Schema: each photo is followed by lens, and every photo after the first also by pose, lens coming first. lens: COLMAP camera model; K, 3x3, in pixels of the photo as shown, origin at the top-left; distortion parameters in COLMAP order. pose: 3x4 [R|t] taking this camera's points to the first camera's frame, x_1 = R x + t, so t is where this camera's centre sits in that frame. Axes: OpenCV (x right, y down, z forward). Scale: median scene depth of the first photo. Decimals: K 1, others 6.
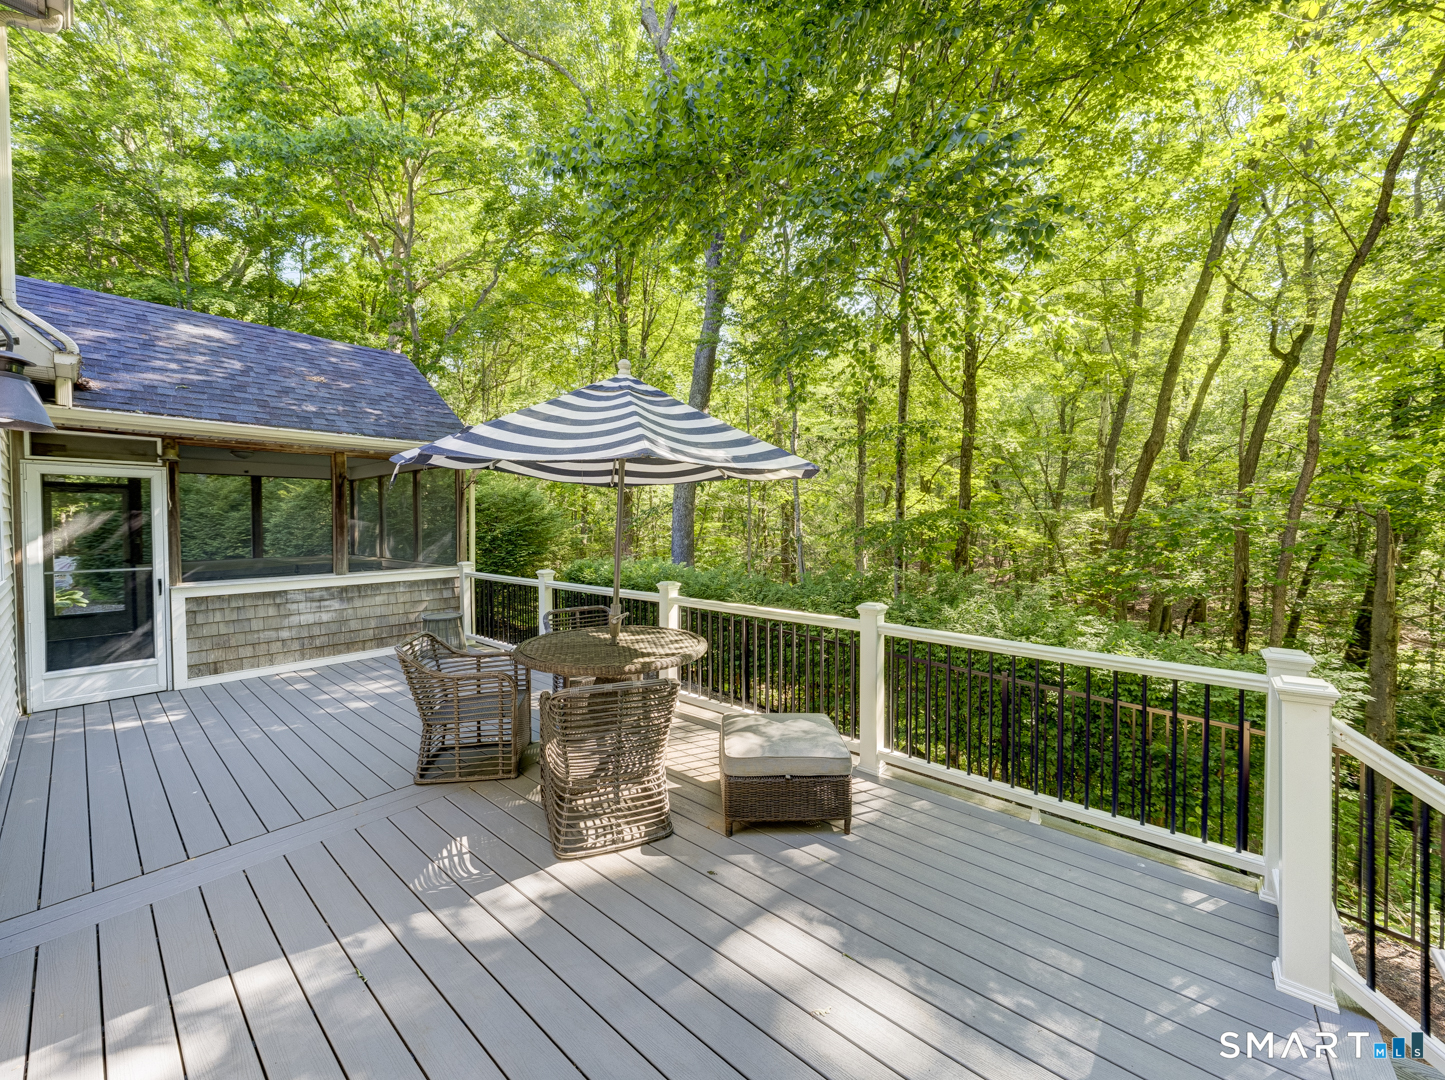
lens RADIAL K [[556.3, 0, 725.9], [0, 556.3, 535.4], [0, 0, 1]] dist [0.000484, 0.000103]
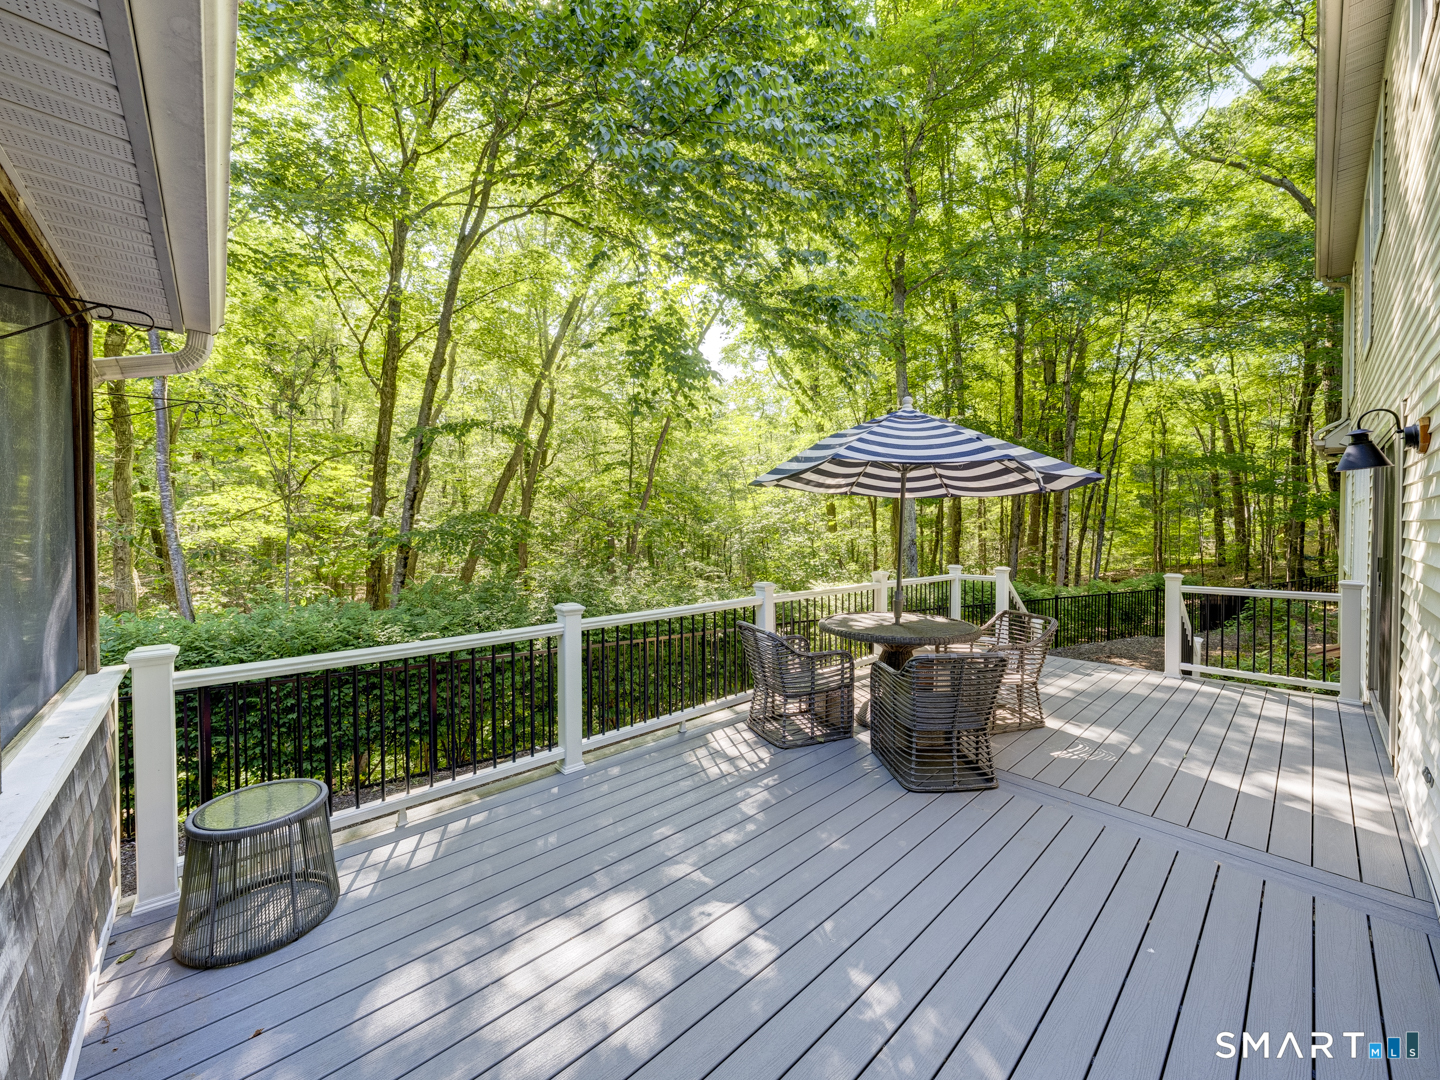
lens RADIAL K [[554.4, 0, 722.6], [0, 554.4, 533.4], [0, 0, 1]] dist [0.000484, 0.000103]
pose [[0.110634, -0.015629, 0.993738, -1.128226], [0.018820, 0.999730, 0.013628, -0.016937], [-0.993683, 0.017194, 0.110899, 0.976557]]
